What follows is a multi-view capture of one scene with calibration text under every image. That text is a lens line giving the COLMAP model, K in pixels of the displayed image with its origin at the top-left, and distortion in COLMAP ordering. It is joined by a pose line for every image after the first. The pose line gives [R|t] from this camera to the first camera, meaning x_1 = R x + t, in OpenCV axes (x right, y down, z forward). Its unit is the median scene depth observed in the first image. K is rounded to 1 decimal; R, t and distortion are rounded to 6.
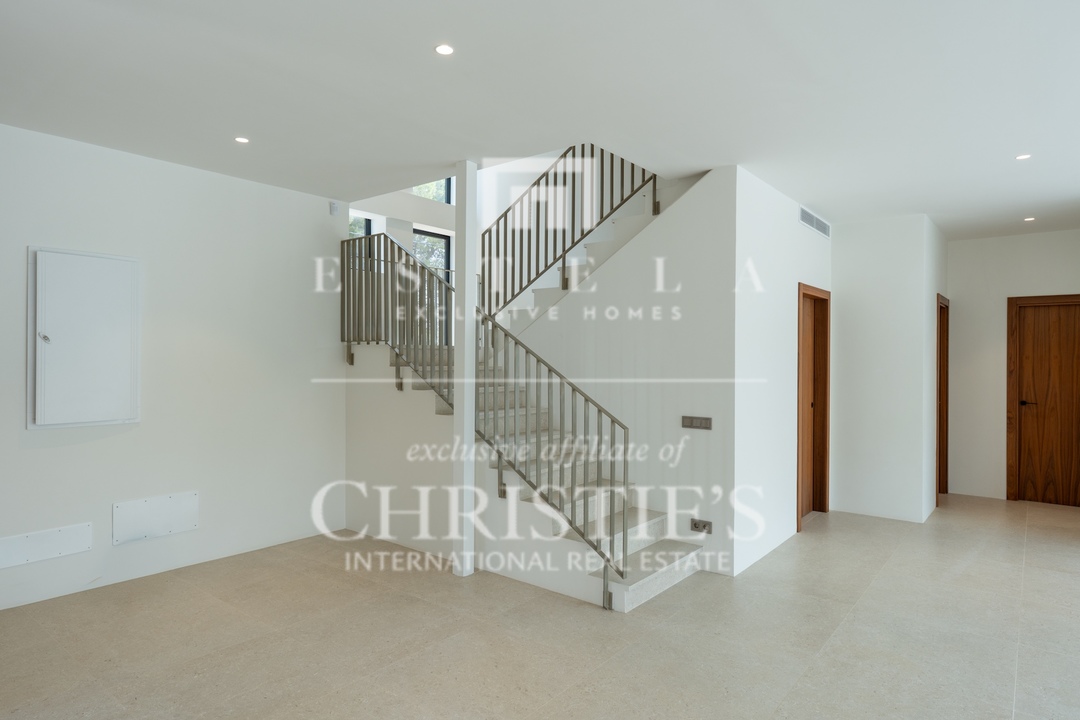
lens RADIAL K [[634.1, 0, 540.0], [0, 634.1, 360.0], [0, 0, 1]] dist [-0.001418, -0.000442]
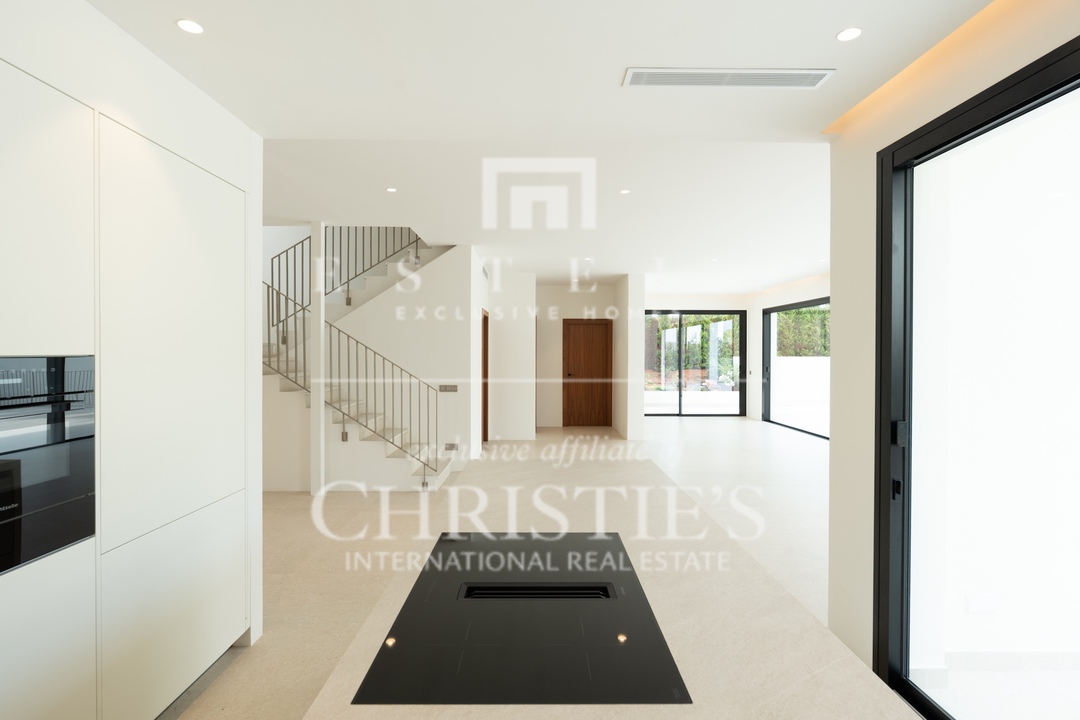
lens RADIAL K [[562.9, 0, 540.0], [0, 562.9, 360.0], [0, 0, 1]] dist [0.001491, 0.000234]
pose [[0.776897, -0.011646, 0.629520, -0.440055], [0.002394, 0.999876, 0.015543, -0.002956], [-0.629623, -0.010568, 0.776829, -0.301932]]
